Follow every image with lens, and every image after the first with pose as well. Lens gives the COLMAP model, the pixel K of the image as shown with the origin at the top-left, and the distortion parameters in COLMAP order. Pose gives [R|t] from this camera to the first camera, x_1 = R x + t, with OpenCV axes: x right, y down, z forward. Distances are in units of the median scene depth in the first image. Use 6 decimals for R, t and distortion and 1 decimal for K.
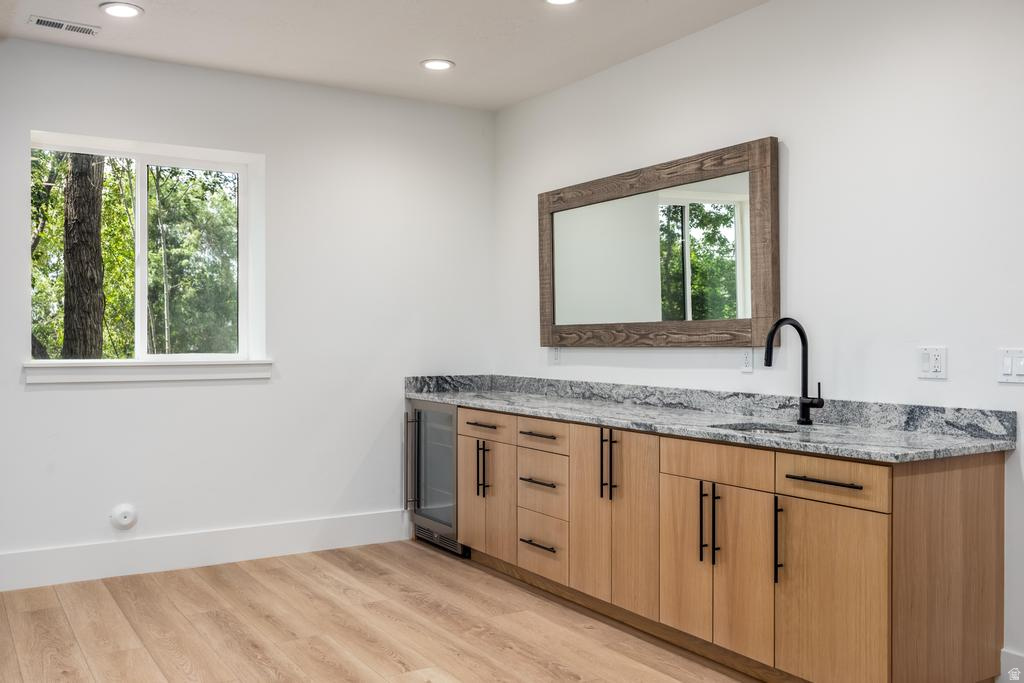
lens RADIAL K [[922.6, 0, 512.0], [0, 922.6, 341.5], [0, 0, 1]] dist [0.002257, -0.000633]
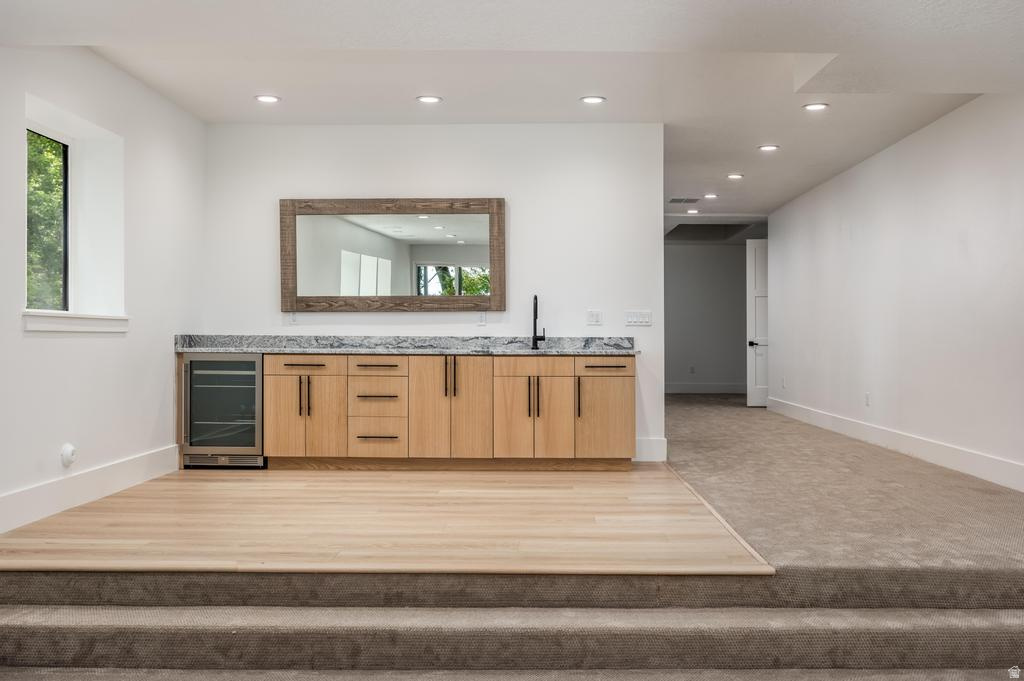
lens RADIAL K [[954.3, 0, 512.0], [0, 954.3, 340.5], [0, 0, 1]] dist [-0.000232, 0.003164]
pose [[0.547591, 0.001196, 0.836745, -1.233162], [-0.000110, 0.999999, -0.001357, 0.063822], [-0.836746, 0.000651, 0.547591, -0.065059]]
